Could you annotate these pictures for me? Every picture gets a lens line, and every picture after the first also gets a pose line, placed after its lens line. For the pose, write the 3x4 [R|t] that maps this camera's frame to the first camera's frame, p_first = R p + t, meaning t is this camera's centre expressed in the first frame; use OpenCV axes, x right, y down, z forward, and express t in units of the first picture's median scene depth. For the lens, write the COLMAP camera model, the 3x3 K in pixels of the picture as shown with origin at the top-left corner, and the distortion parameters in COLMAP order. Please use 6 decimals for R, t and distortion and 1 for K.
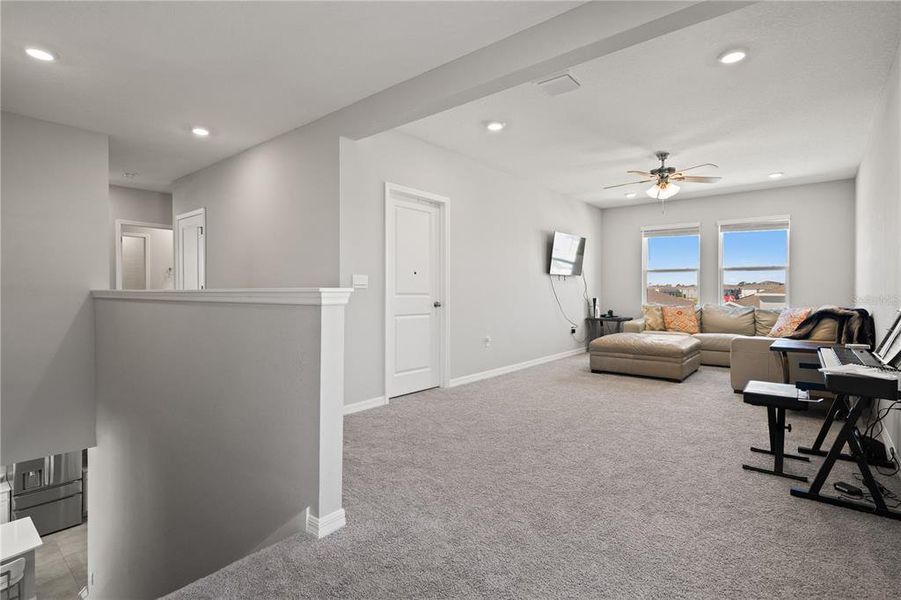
lens RADIAL K [[440.8, 0, 449.4], [0, 440.8, 291.6], [0, 0, 1]] dist [0.001824, 0.000677]
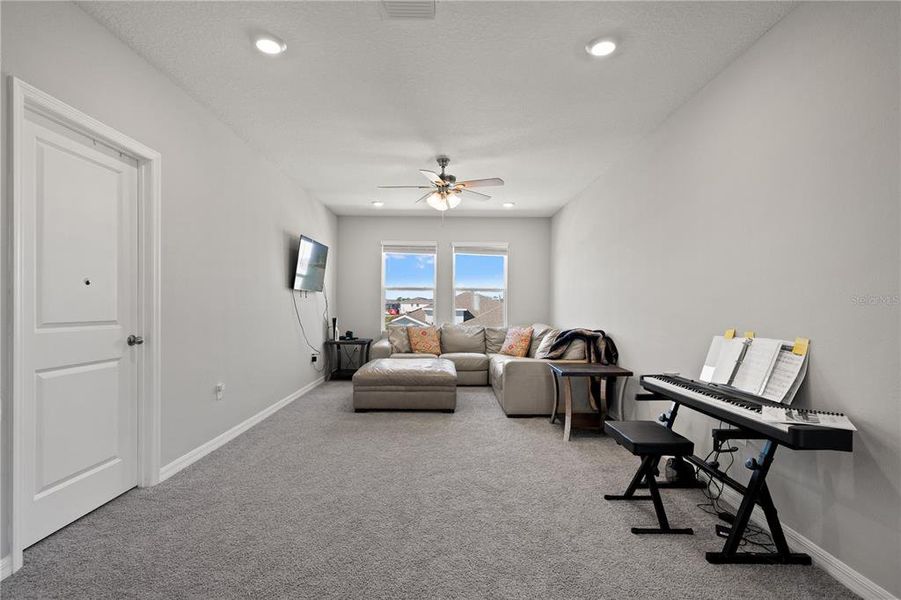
lens RADIAL K [[441.1, 0, 451.0], [0, 441.1, 310.6], [0, 0, 1]] dist [0.000023, -0.000067]
pose [[0.766258, -0.000368, 0.642532, -0.069210], [-0.008418, 0.999908, 0.010612, -0.015303], [-0.642477, -0.013540, 0.766185, 0.277578]]
